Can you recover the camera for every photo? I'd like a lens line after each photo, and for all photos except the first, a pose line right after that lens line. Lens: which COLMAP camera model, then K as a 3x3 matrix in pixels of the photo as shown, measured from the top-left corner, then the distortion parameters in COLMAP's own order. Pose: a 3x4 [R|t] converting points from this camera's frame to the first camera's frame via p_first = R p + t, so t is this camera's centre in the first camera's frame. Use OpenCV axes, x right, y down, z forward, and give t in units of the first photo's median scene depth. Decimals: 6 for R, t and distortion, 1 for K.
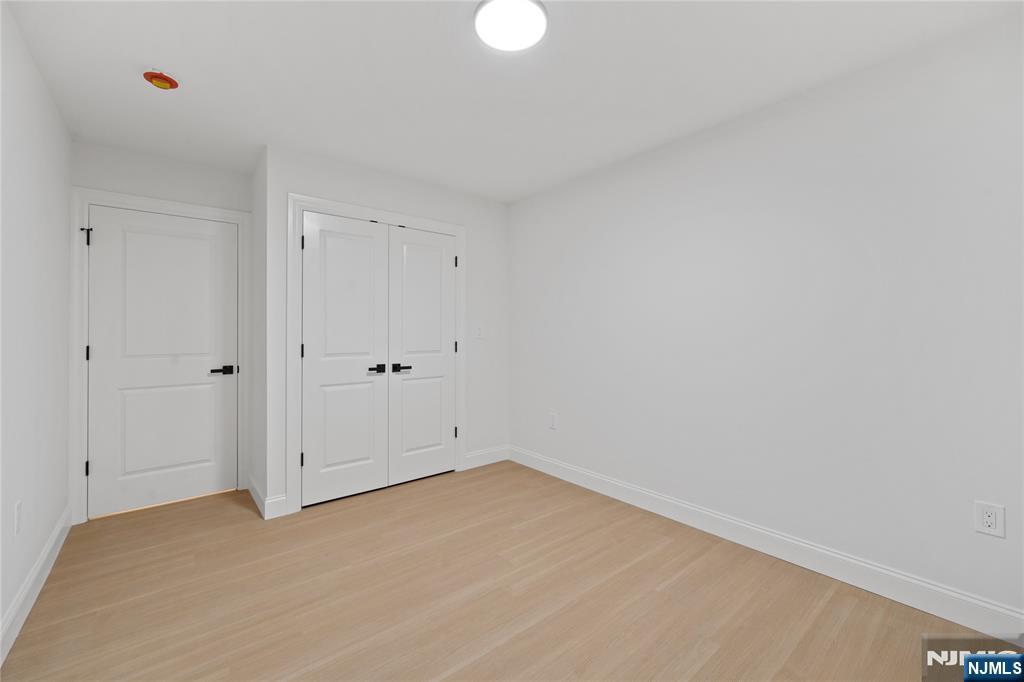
lens RADIAL K [[407.4, 0, 512.1], [0, 407.4, 336.0], [0, 0, 1]] dist [-0.000654, -0.000046]
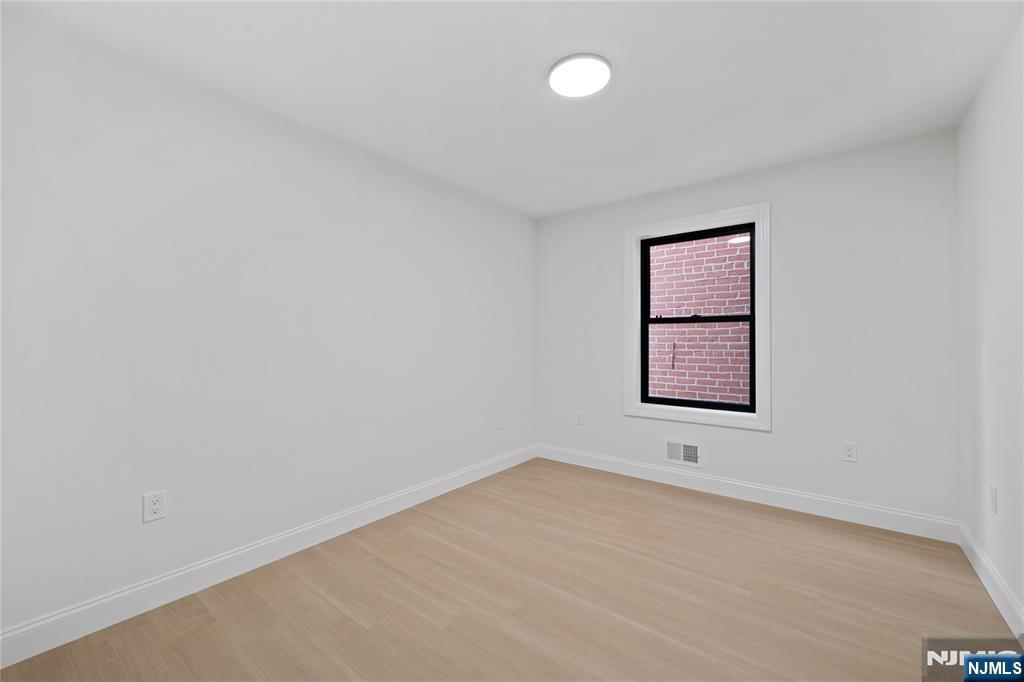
lens RADIAL K [[409.9, 0, 505.7], [0, 409.9, 340.4], [0, 0, 1]] dist [-0.000492, -0.000241]
pose [[-0.194410, 0.012293, 0.980843, -1.052245], [0.021682, 0.999731, -0.008233, 0.023525], [-0.980681, 0.019666, -0.194625, 1.350646]]
